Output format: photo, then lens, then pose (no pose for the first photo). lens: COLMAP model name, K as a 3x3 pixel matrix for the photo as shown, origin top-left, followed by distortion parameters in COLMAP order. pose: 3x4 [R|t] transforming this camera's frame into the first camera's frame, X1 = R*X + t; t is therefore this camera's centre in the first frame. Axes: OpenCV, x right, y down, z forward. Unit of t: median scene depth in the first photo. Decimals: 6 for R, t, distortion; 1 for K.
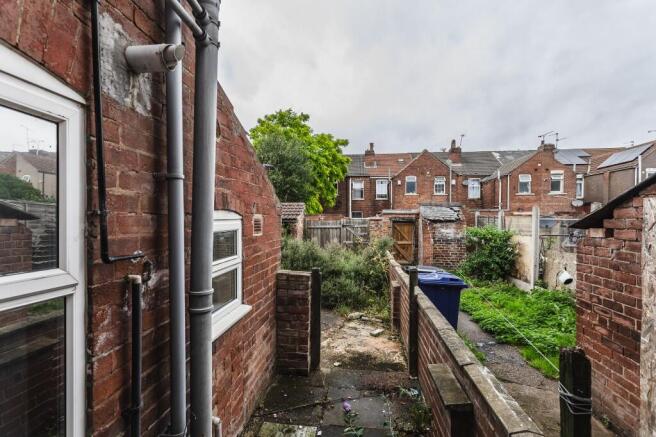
lens RADIAL K [[309.7, 0, 325.6], [0, 309.7, 216.3], [0, 0, 1]] dist [0.000964, -0.000036]
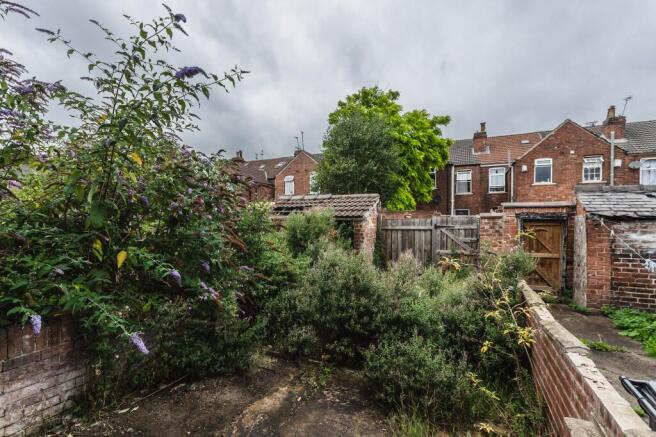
lens RADIAL K [[307.9, 0, 341.1], [0, 307.9, 217.5], [0, 0, 1]] dist [0.040279, 0.000239]
pose [[0.961268, -0.002581, -0.275605, 0.025669], [0.003139, 0.999994, 0.001583, 0.005531], [0.275599, -0.002387, 0.961270, 0.179658]]
